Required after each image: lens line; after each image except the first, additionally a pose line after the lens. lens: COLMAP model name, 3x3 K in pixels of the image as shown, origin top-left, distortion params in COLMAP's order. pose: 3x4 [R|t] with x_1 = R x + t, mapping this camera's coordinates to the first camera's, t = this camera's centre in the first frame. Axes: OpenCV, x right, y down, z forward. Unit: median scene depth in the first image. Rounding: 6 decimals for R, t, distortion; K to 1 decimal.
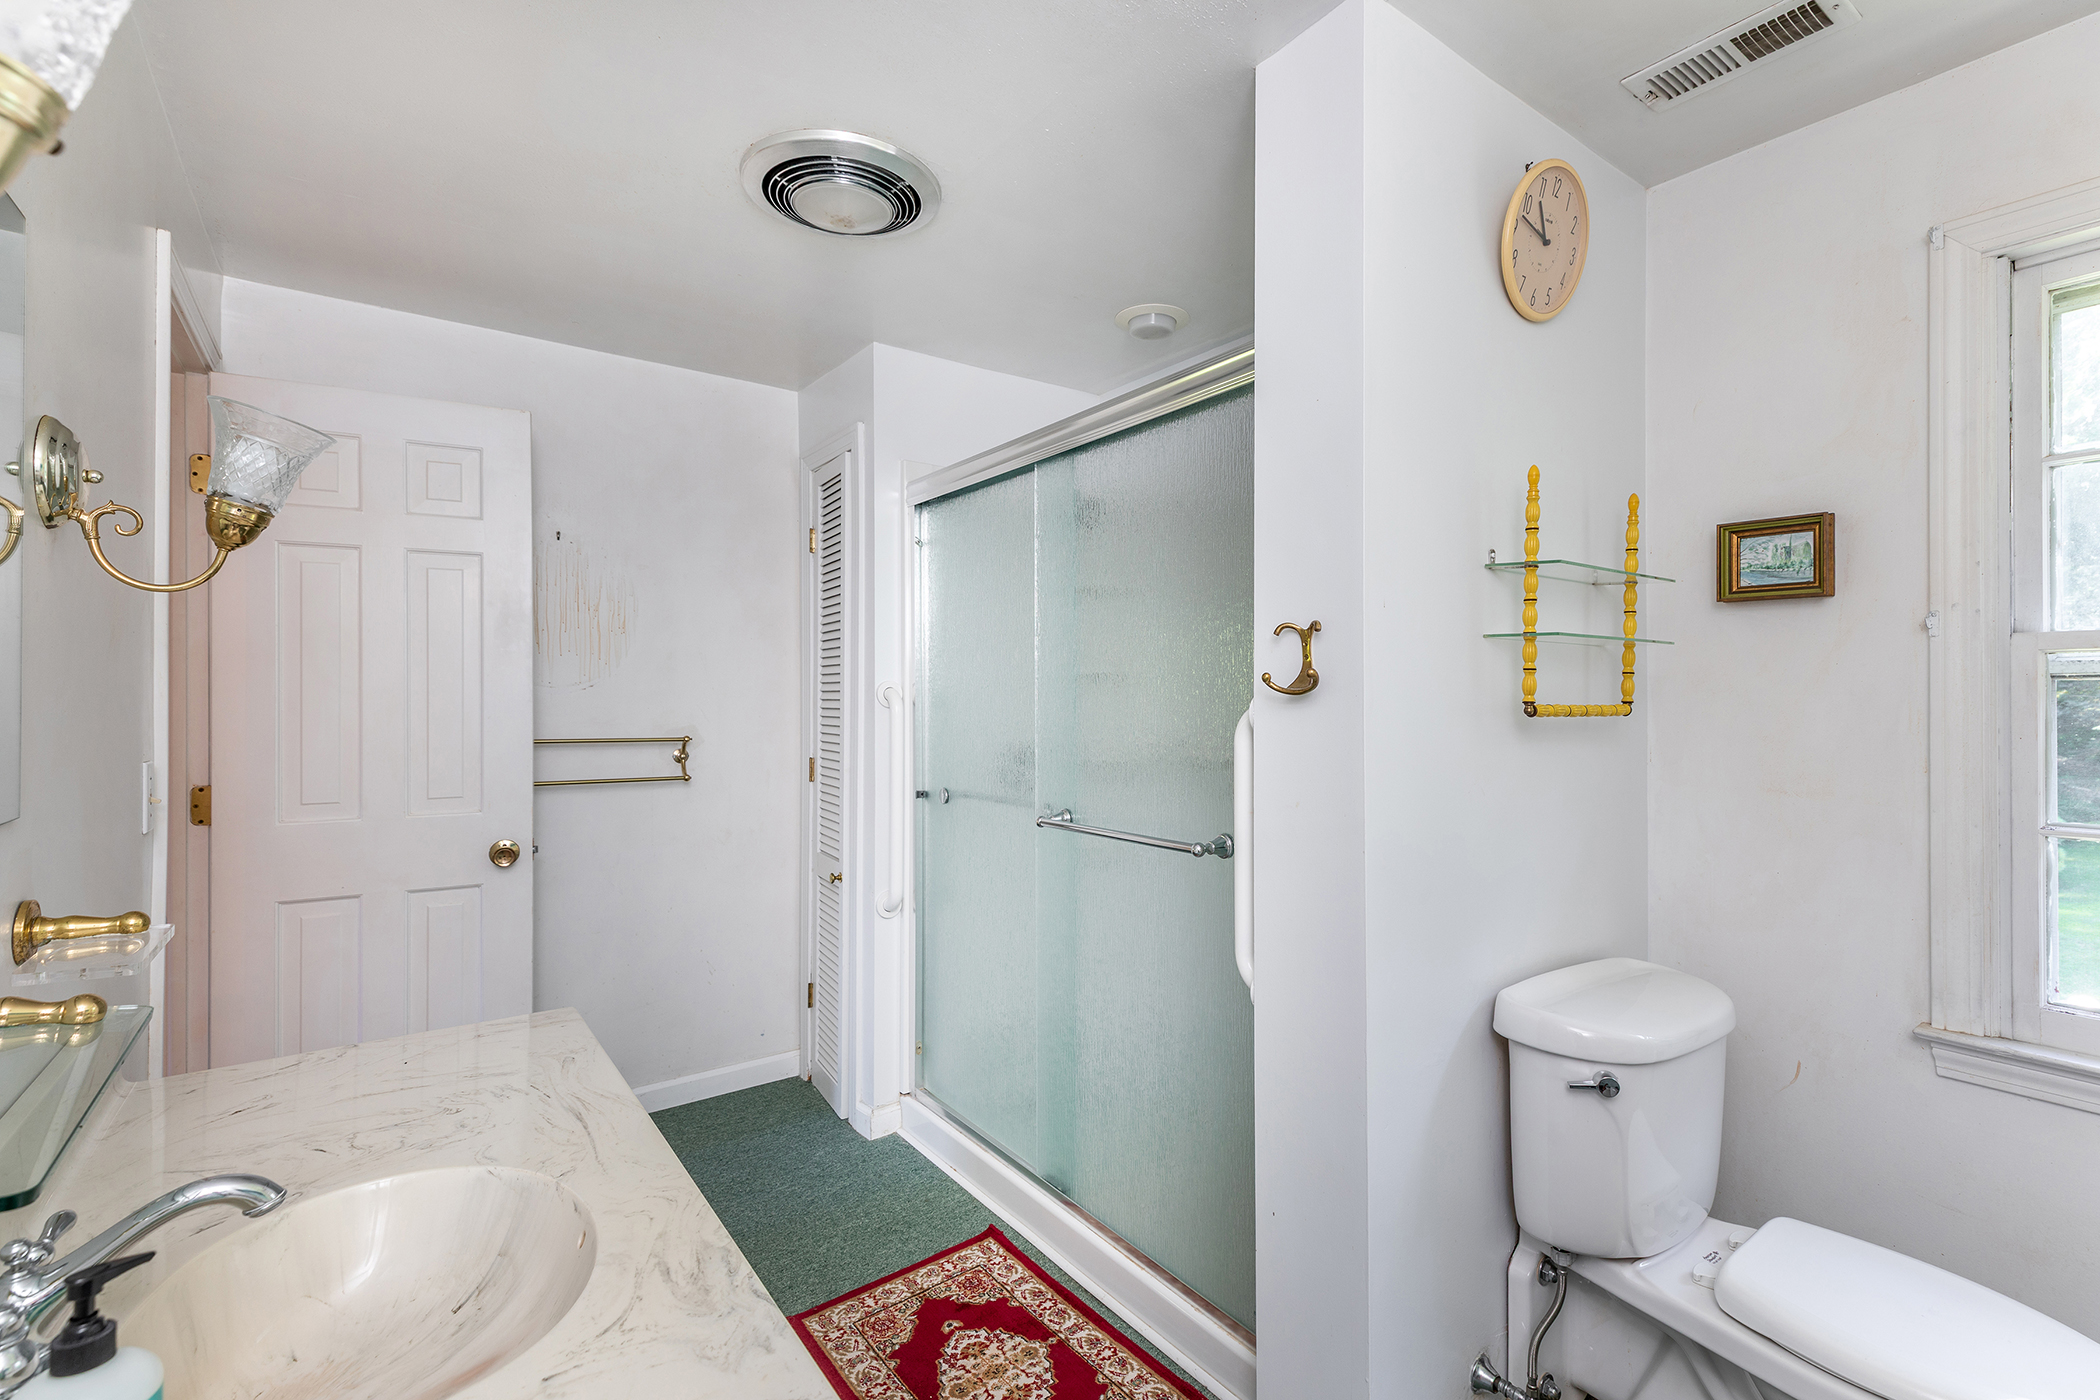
lens RADIAL K [[953.4, 0, 1059.7], [0, 953.4, 688.5], [0, 0, 1]] dist [0.013592, -0.000283]
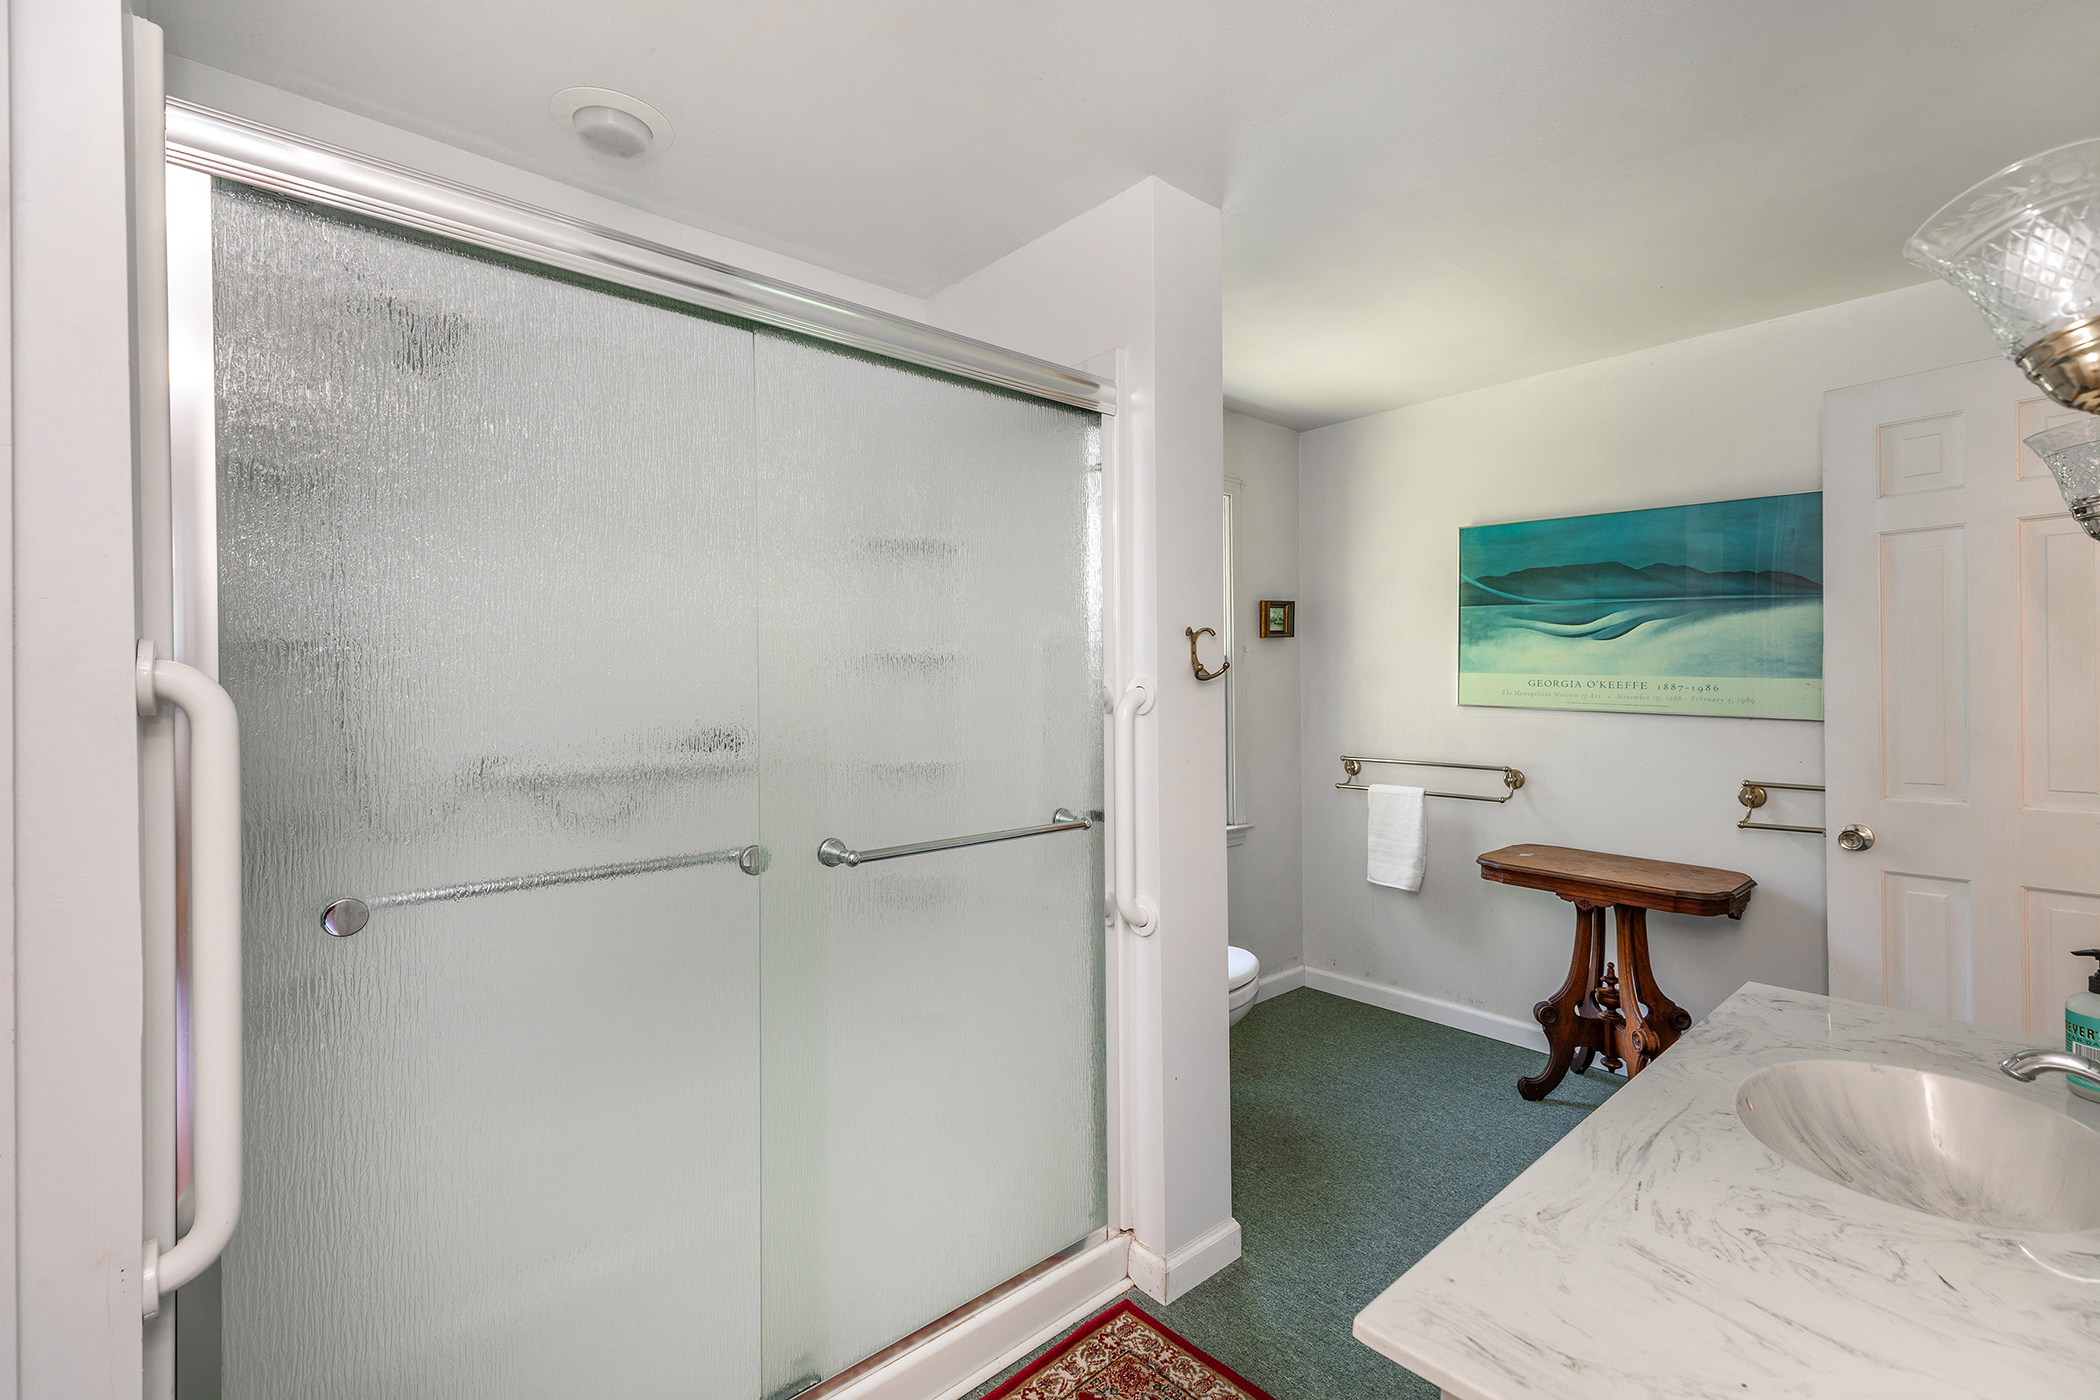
lens RADIAL K [[953.4, 0, 1058.2], [0, 953.4, 683.3], [0, 0, 1]] dist [0.013592, -0.000283]
pose [[-0.103037, -0.008864, 0.994638, -1.381620], [0.015326, 0.999827, 0.010498, -0.013915], [-0.994559, 0.016325, -0.102883, 1.682589]]
